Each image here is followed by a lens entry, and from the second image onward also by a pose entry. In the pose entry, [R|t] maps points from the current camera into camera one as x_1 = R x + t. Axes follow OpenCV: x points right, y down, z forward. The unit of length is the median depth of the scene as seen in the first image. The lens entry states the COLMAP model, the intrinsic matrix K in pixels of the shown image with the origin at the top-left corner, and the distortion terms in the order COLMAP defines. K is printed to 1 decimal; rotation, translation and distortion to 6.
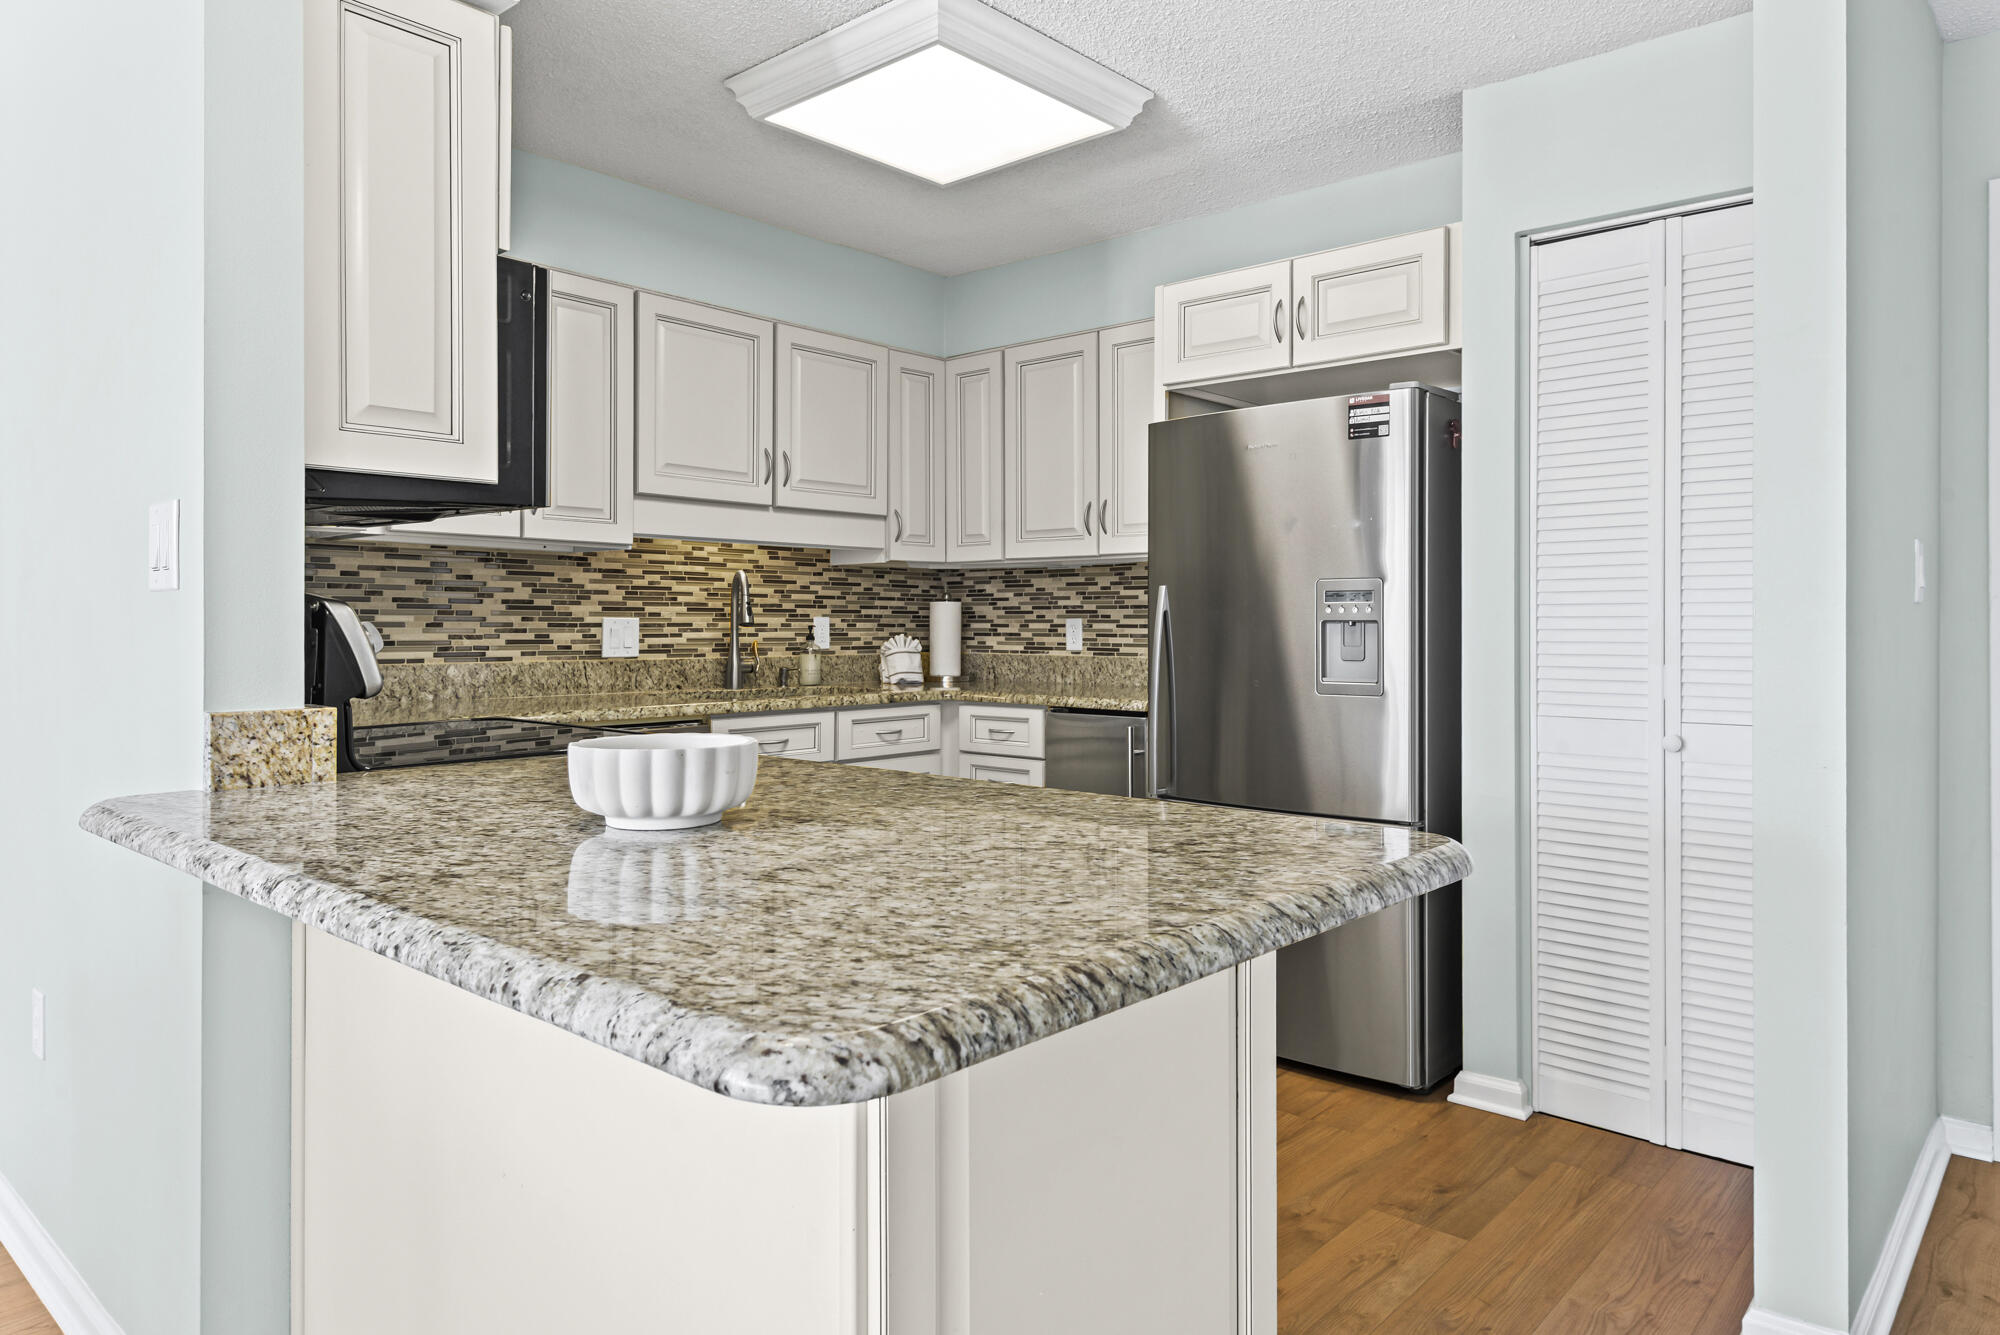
lens RADIAL K [[1255.8, 0, 1003.7], [0, 1255.8, 627.7], [0, 0, 1]] dist [0.005650, 0.000429]
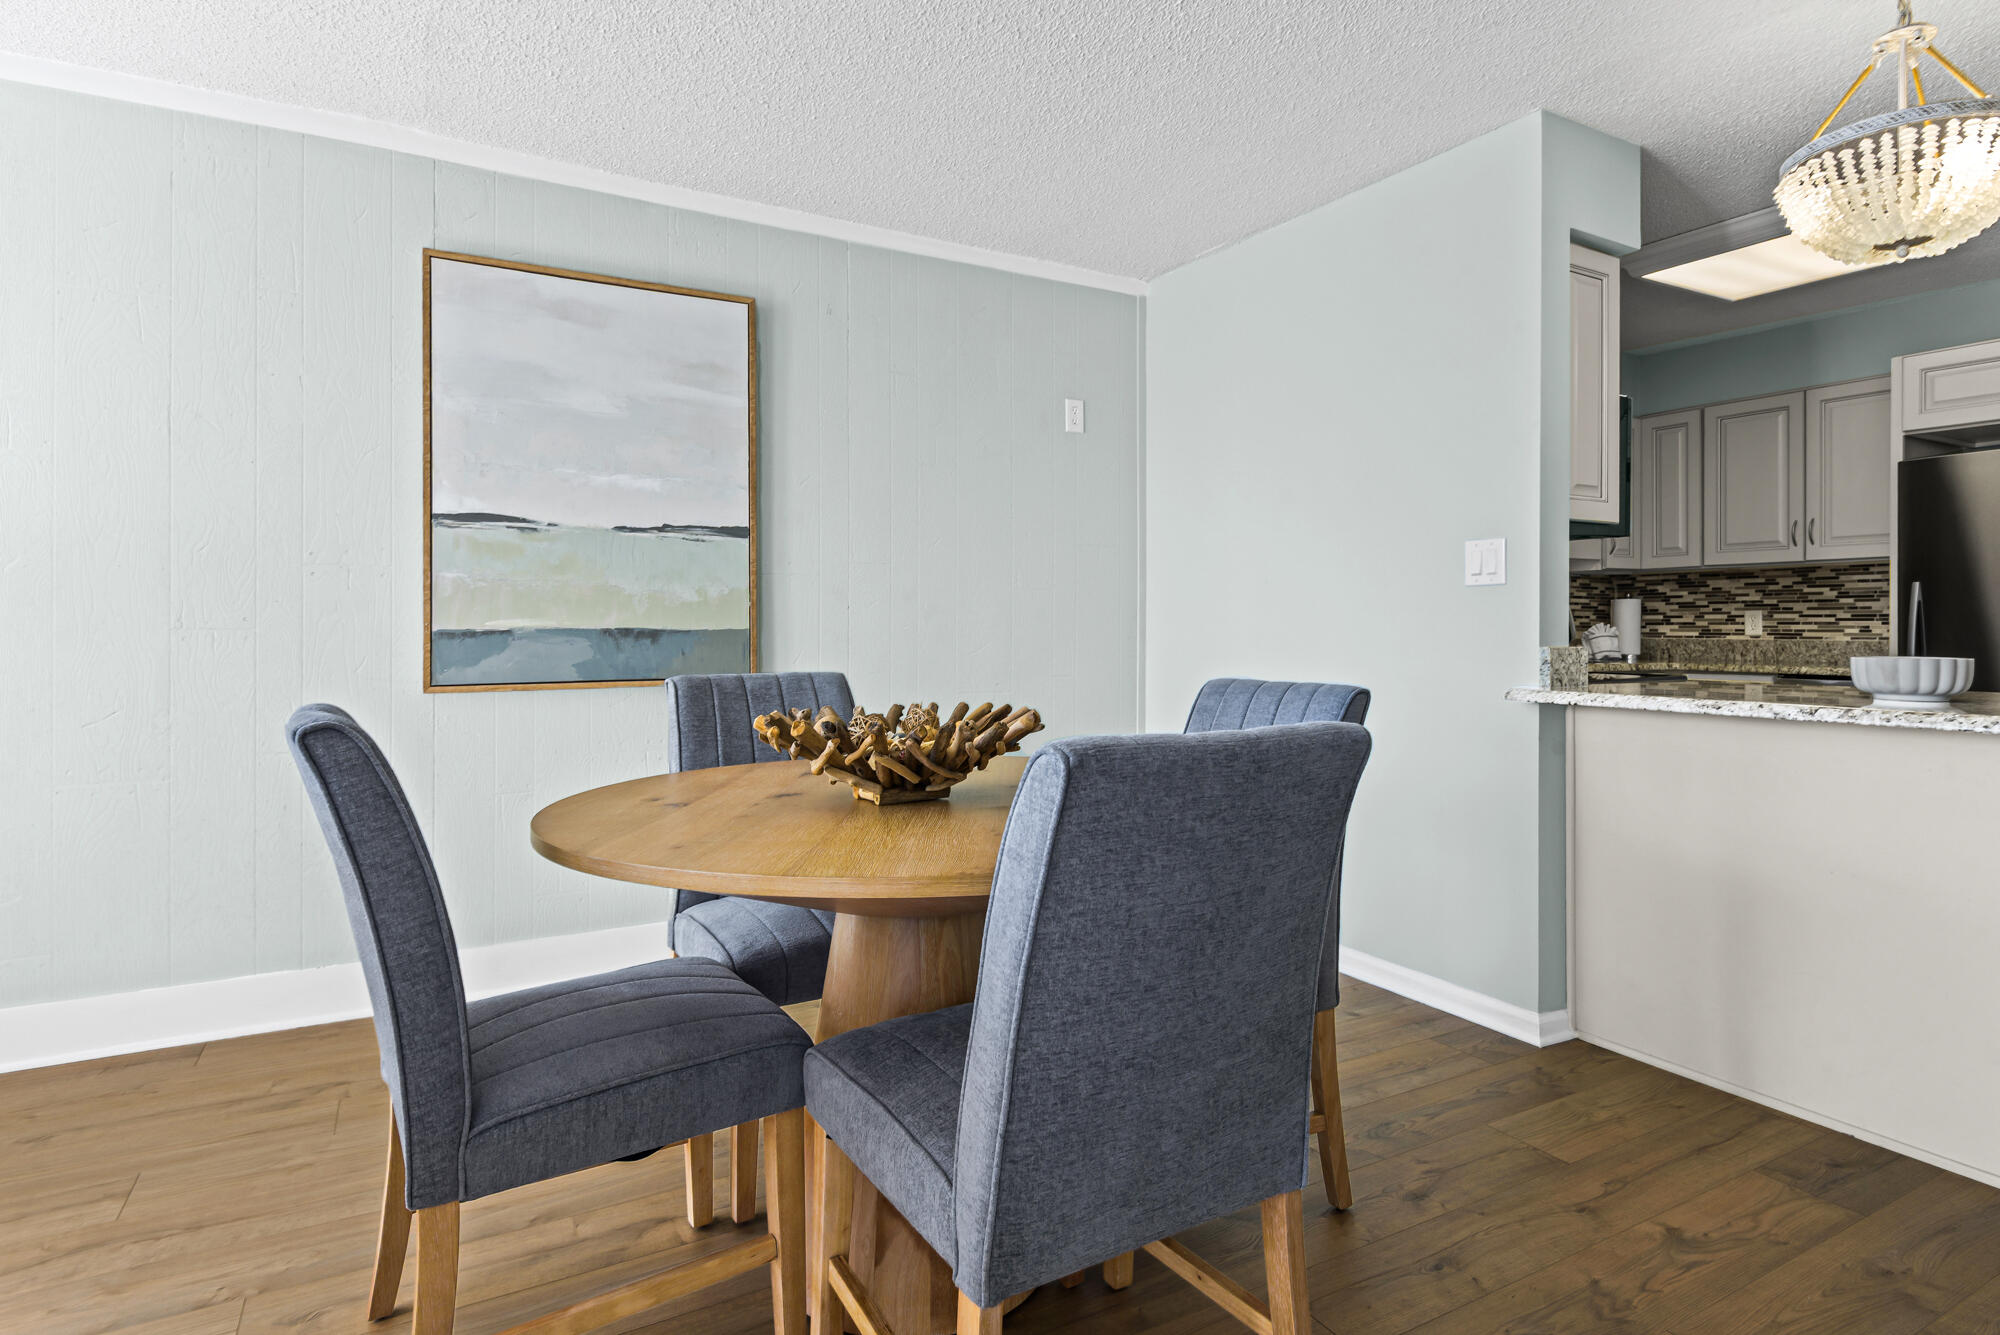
lens RADIAL K [[1083.1, 0, 1004.2], [0, 1083.1, 624.1], [0, 0, 1]] dist [0.021537, -0.015724]
pose [[0.946930, -0.001343, -0.321436, -0.328848], [-0.001351, 0.999966, -0.008157, 0.017627], [0.321436, 0.008158, 0.946896, -0.326675]]
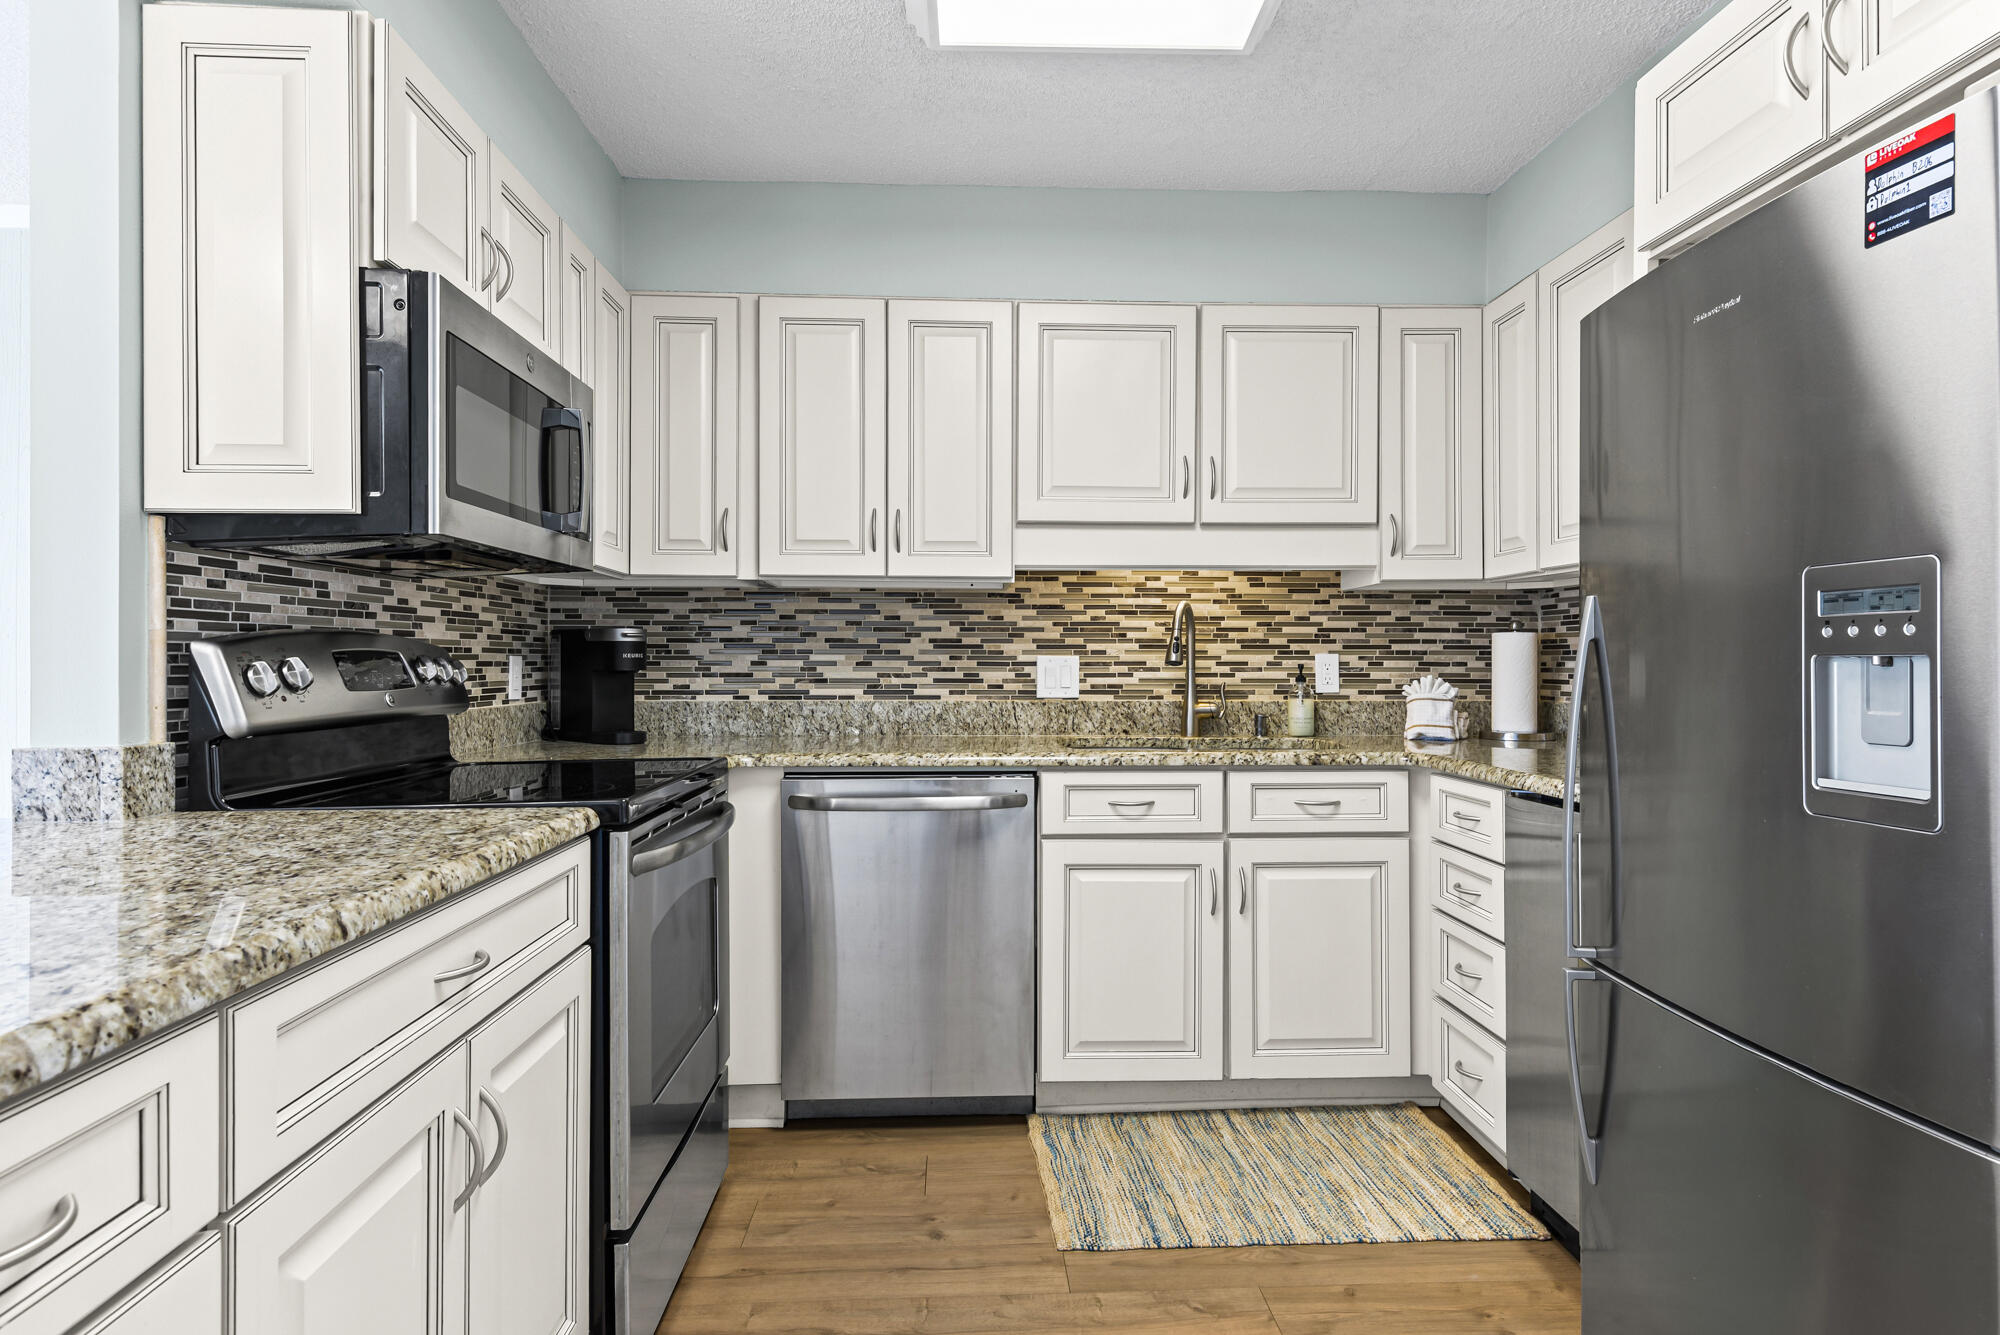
lens RADIAL K [[1123.6, 0, 1000.0], [0, 1123.6, 667.5], [0, 0, 1]] dist [0.033185, -0.000265]
pose [[0.697048, 0.003396, -0.717017, 0.244593], [-0.001393, 0.999993, 0.003382, -0.001846], [0.717023, -0.001359, 0.697048, 0.342703]]
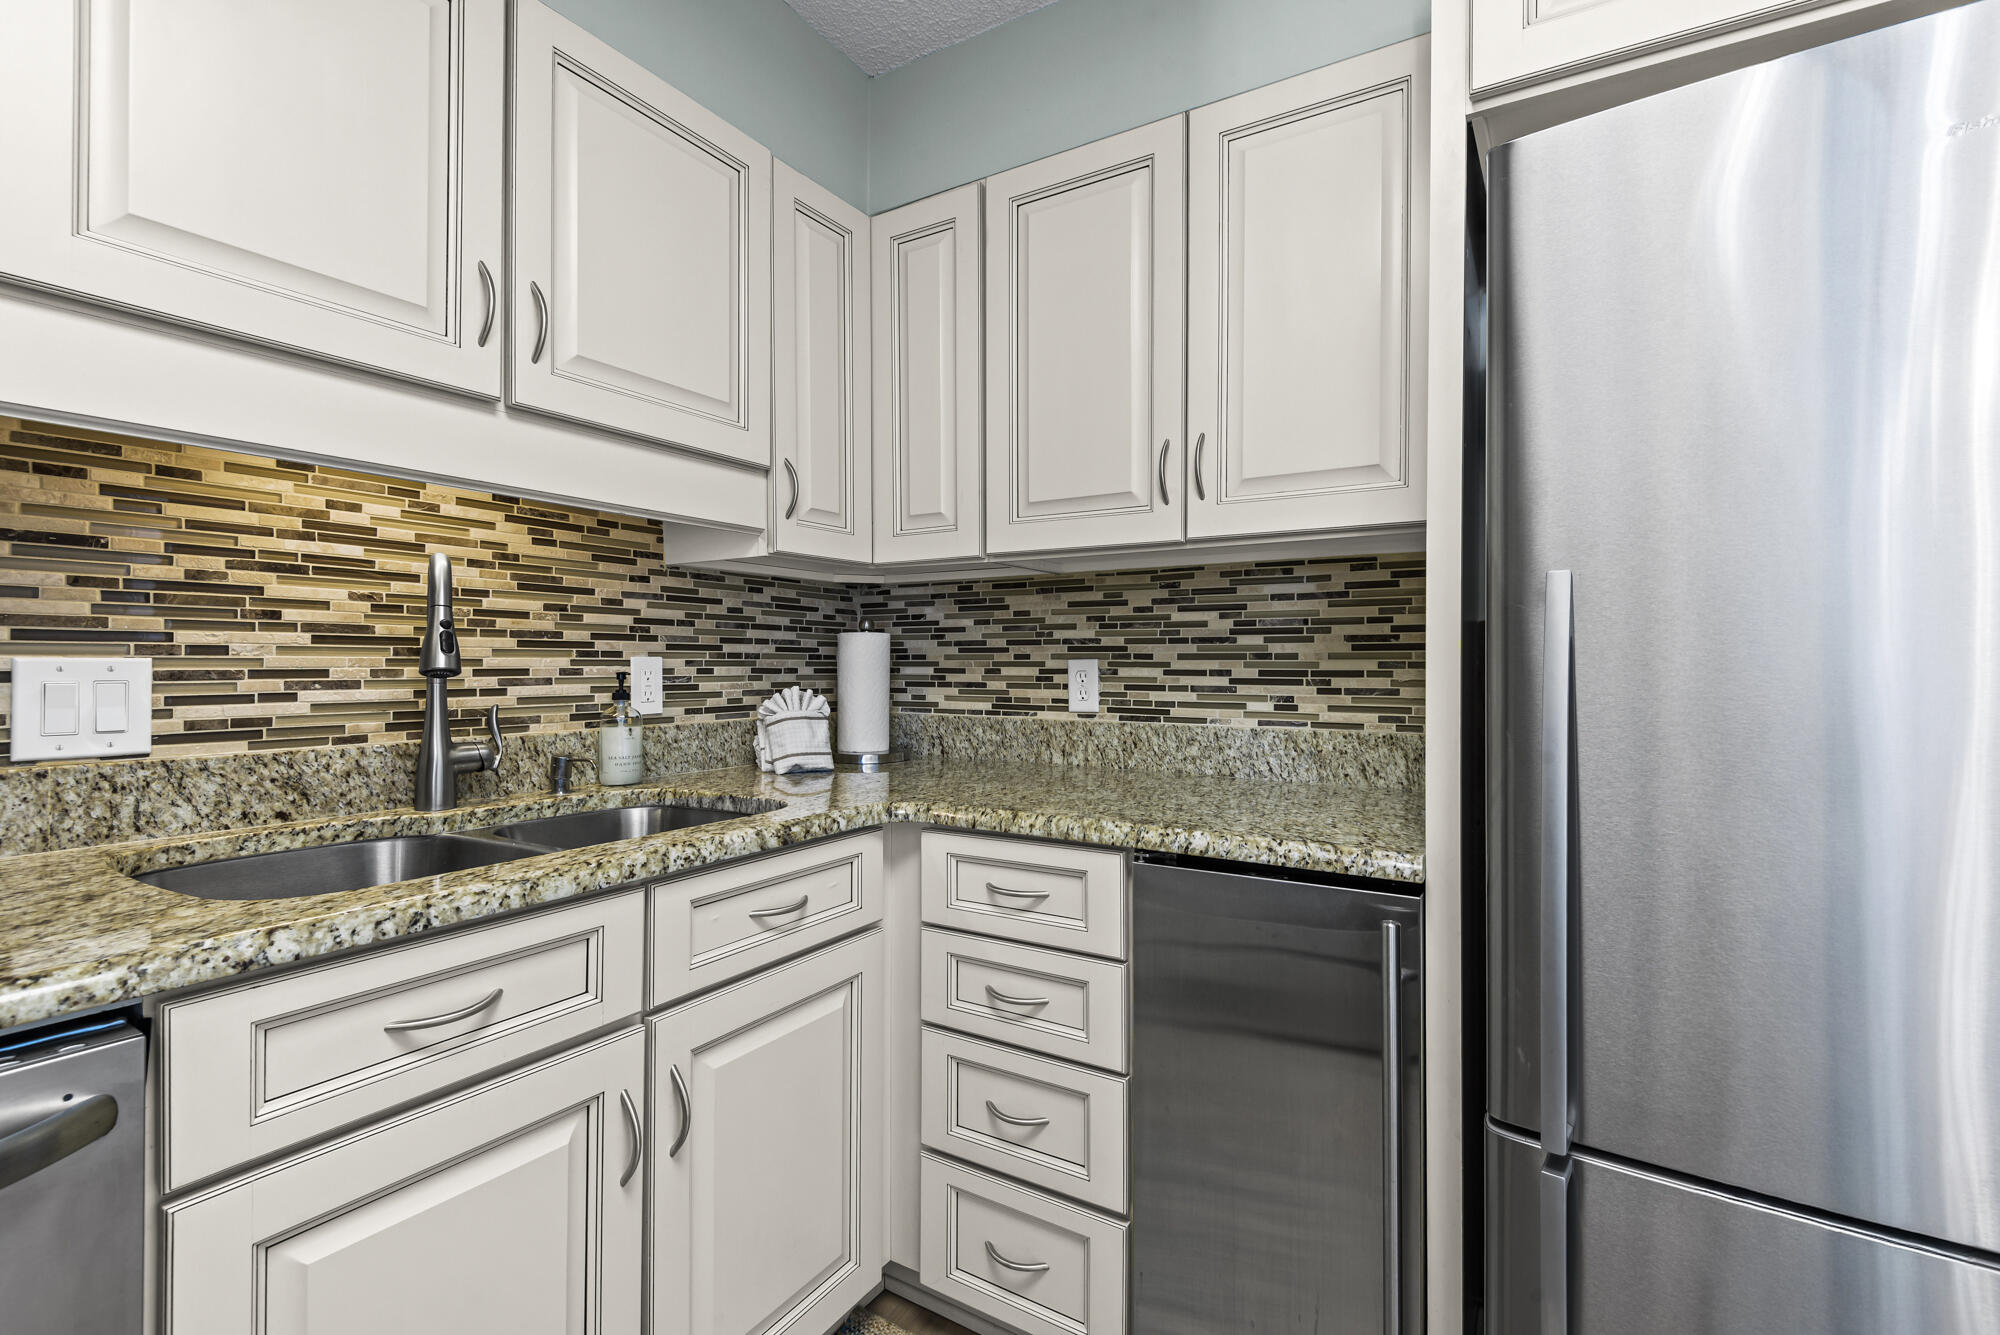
lens RADIAL K [[906.8, 0, 1013.0], [0, 906.8, 664.1], [0, 0, 1]] dist [0.022207, -0.015715]
pose [[0.982961, -0.000560, 0.183813, -0.062215], [0.001112, 0.999995, -0.002901, -0.004076], [-0.183810, 0.003056, 0.982957, 0.597654]]
